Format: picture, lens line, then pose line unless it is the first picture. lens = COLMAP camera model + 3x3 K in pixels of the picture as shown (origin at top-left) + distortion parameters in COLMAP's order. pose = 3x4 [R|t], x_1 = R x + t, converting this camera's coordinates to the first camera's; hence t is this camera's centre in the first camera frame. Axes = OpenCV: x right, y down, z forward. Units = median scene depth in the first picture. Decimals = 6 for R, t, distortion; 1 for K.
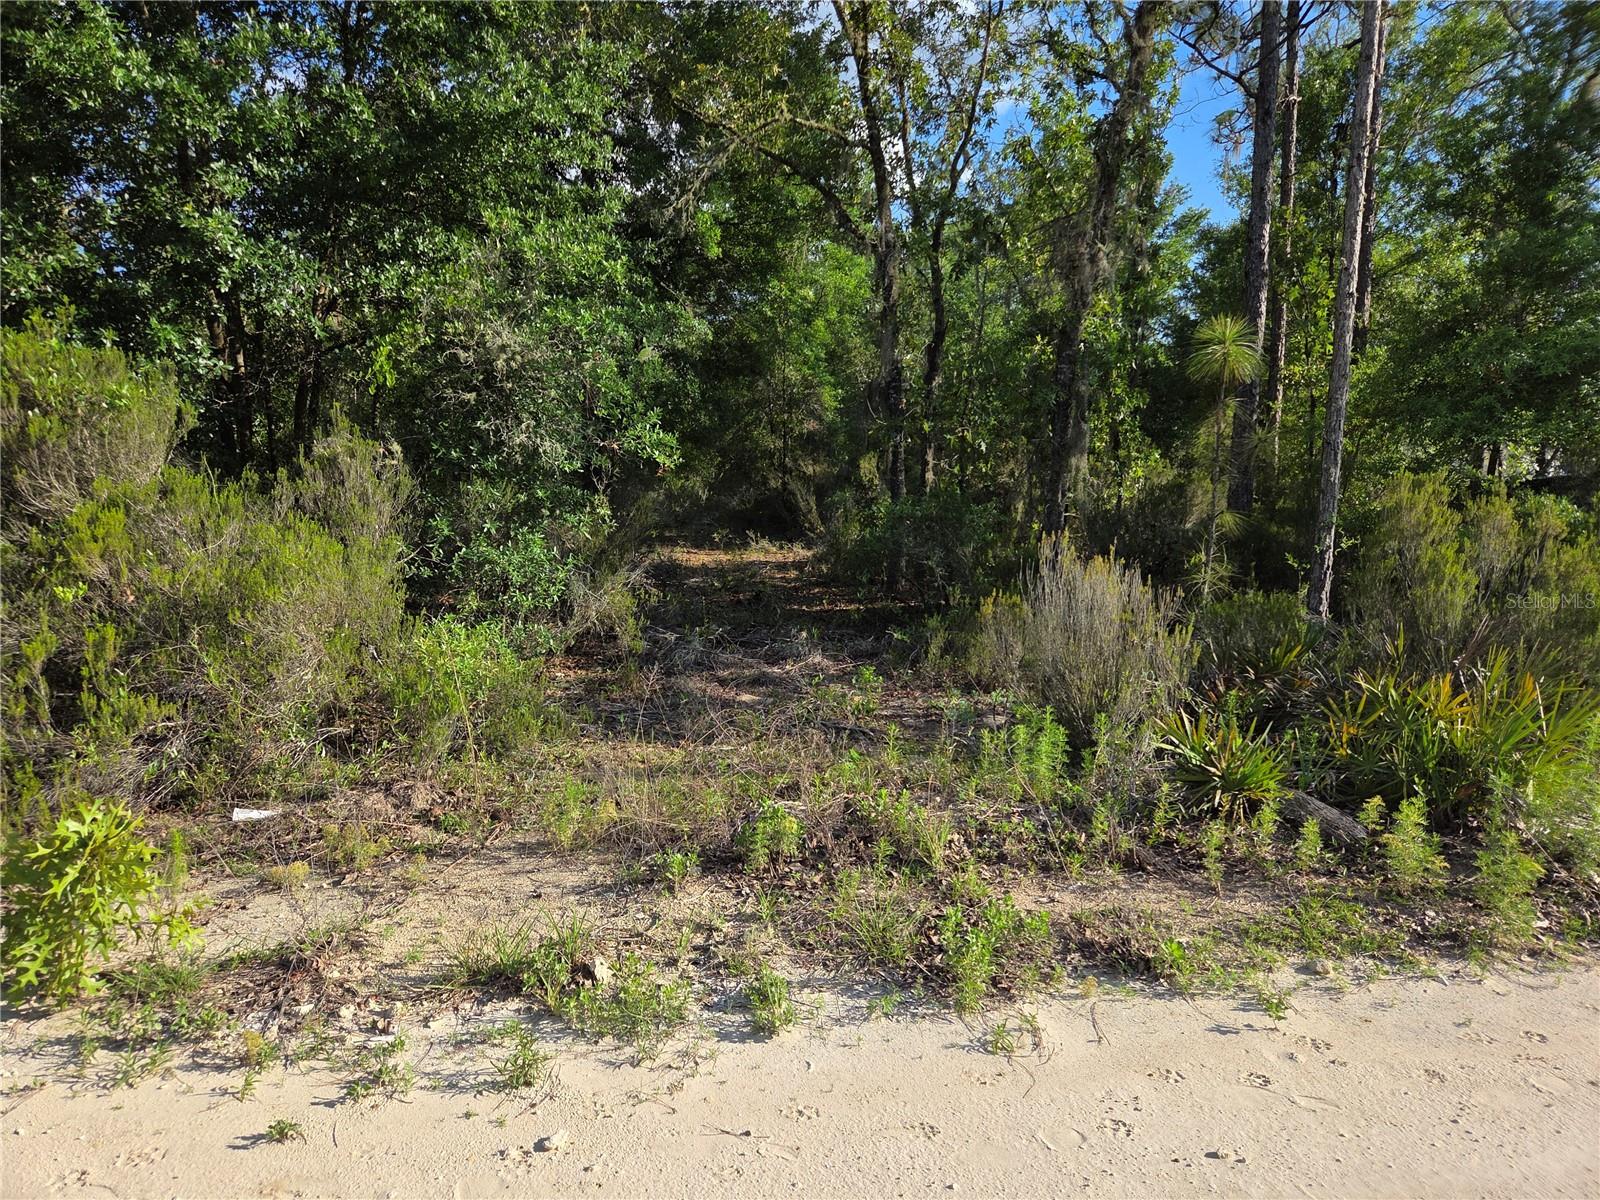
lens RADIAL K [[1050.1, 0, 800.0], [0, 1050.1, 600.0], [0, 0, 1]] dist [0.099010, -0.066915]
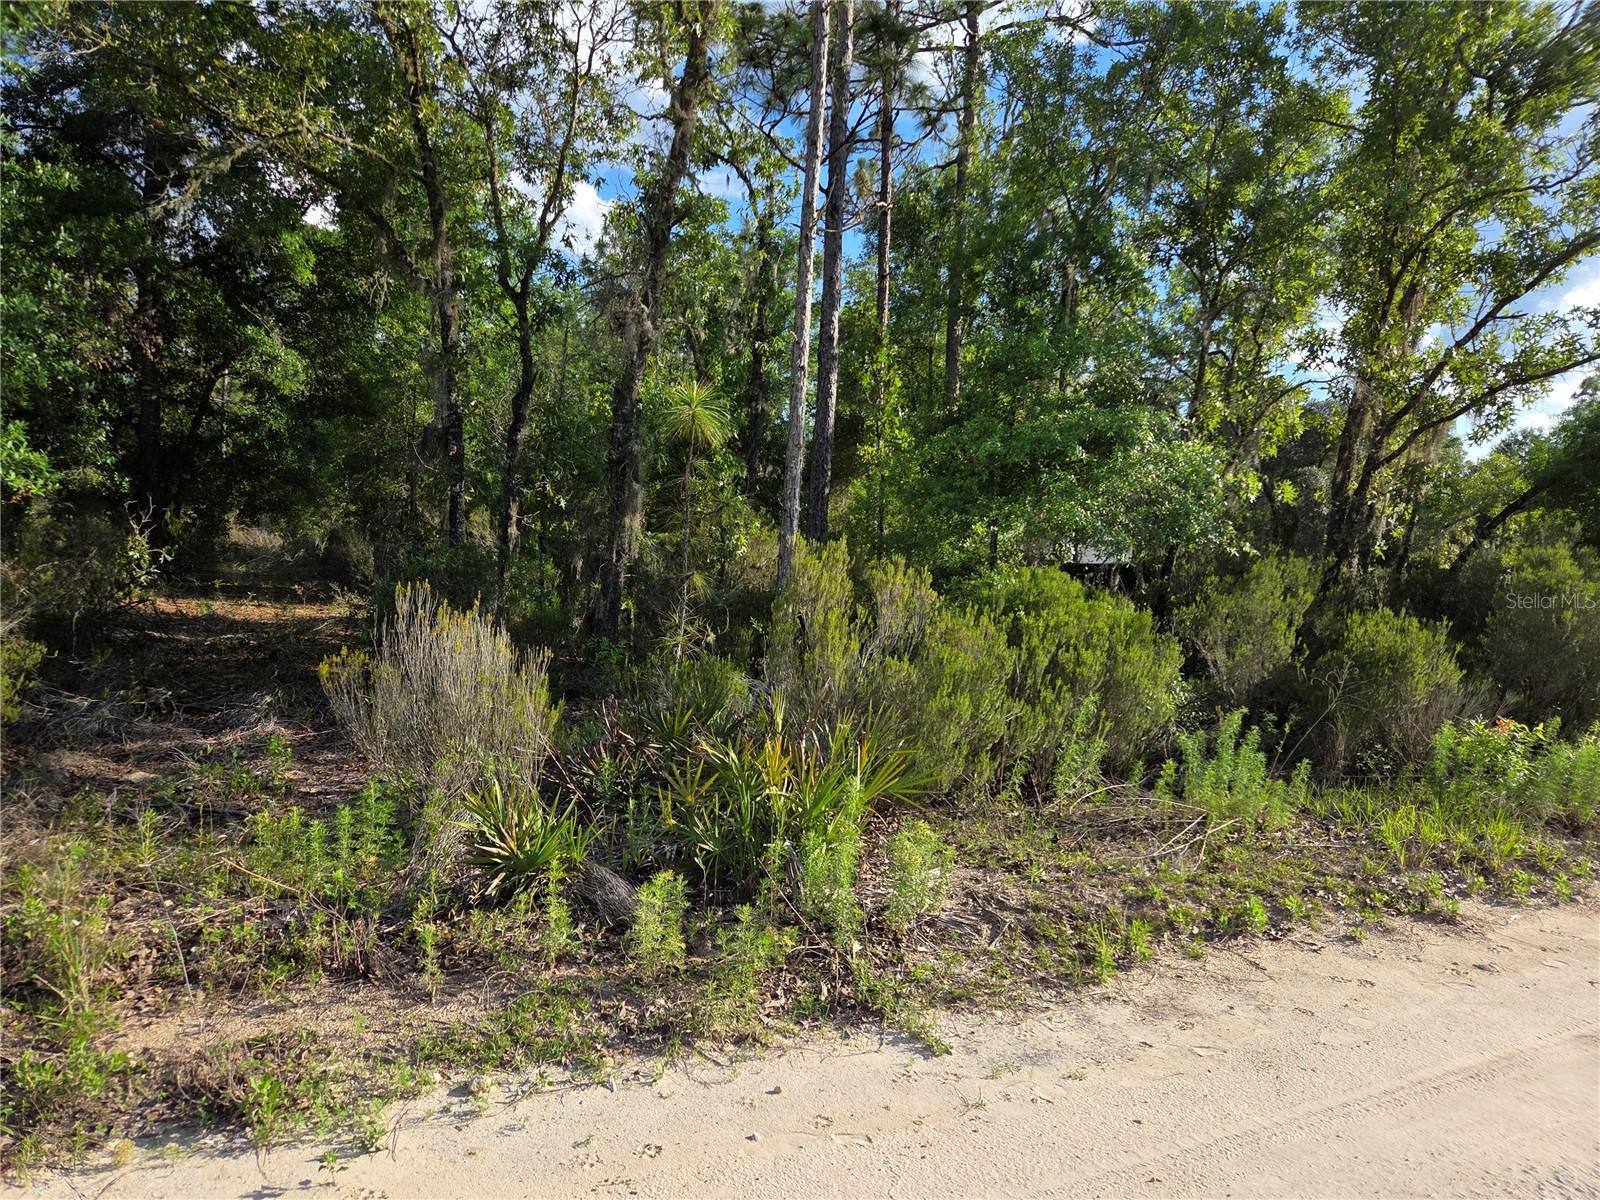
lens RADIAL K [[1050.1, 0, 800.0], [0, 1050.1, 600.0], [0, 0, 1]] dist [0.099010, -0.066915]
pose [[0.965142, 0.030826, 0.259906, 0.174555], [-0.014599, 0.997834, -0.064136, 0.001686], [-0.261320, 0.058106, 0.963502, 0.028831]]
